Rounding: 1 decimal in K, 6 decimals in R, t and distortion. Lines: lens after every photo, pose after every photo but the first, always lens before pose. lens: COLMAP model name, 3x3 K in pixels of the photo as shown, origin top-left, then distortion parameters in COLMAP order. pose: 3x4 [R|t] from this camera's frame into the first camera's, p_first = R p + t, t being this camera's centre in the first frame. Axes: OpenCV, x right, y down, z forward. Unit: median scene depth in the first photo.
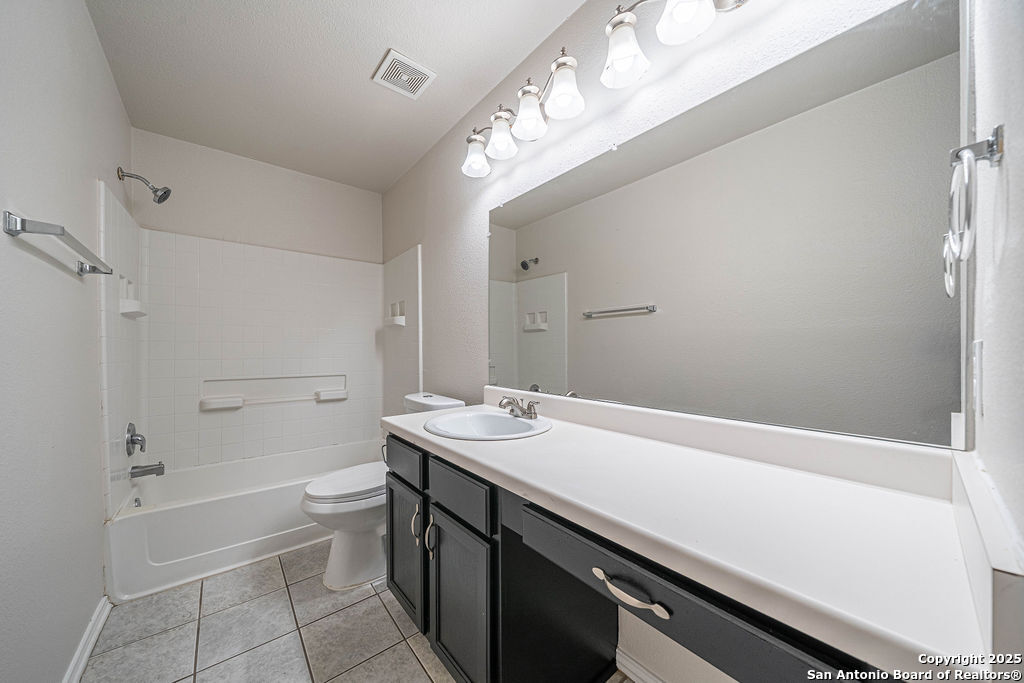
lens RADIAL K [[352.3, 0, 505.4], [0, 352.3, 349.4], [0, 0, 1]] dist [-0.005602, -0.000104]
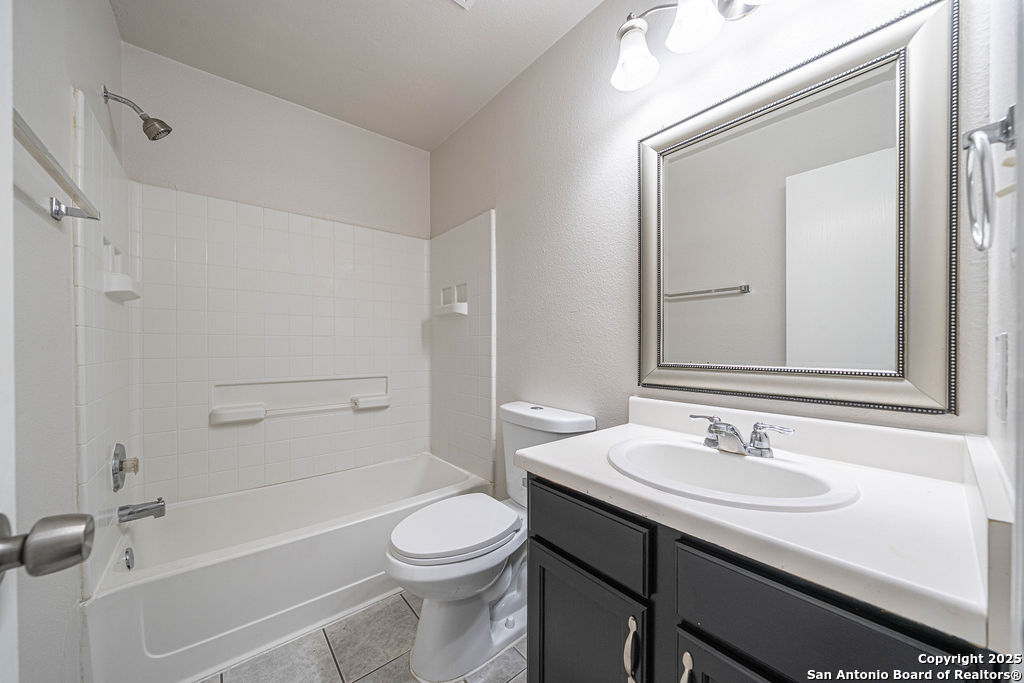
lens RADIAL K [[367.7, 0, 503.5], [0, 367.7, 346.4], [0, 0, 1]] dist [0.006229, -0.000129]
pose [[0.999977, 0.000720, -0.006727, -0.263103], [-0.000692, 0.999991, 0.004220, 0.000057], [0.006730, -0.004215, 0.999968, 0.233543]]
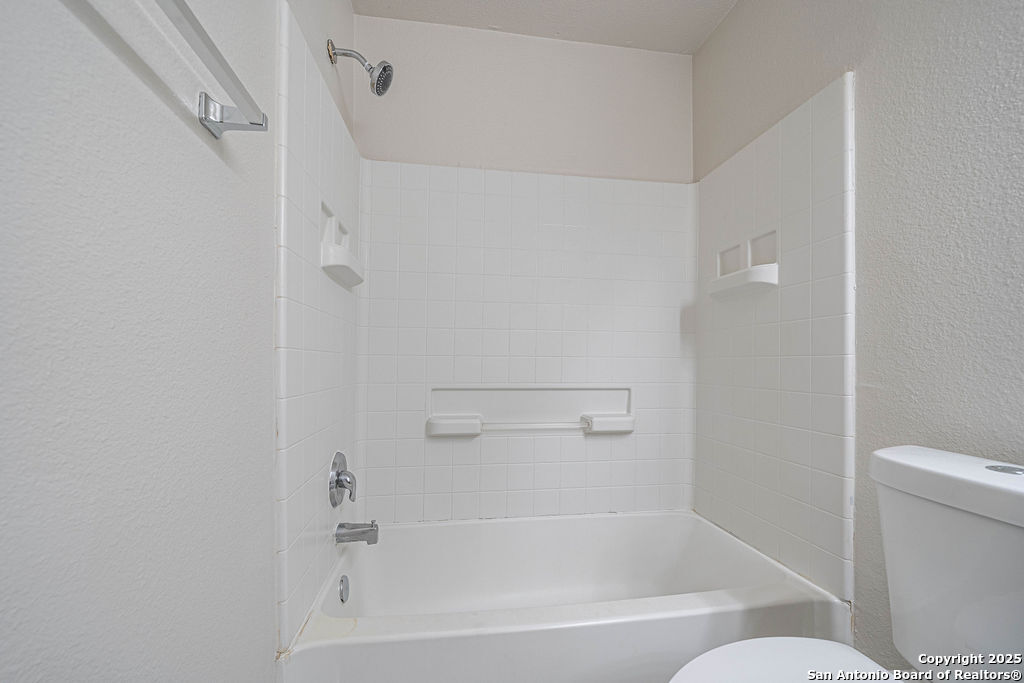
lens RADIAL K [[396.4, 0, 511.1], [0, 396.4, 350.3], [0, 0, 1]] dist [-0.000566, -0.000049]
pose [[0.869244, -0.008413, -0.494312, -0.440867], [-0.007391, 0.999522, -0.030009, 0.046614], [0.494328, 0.029738, 0.868767, 0.516850]]
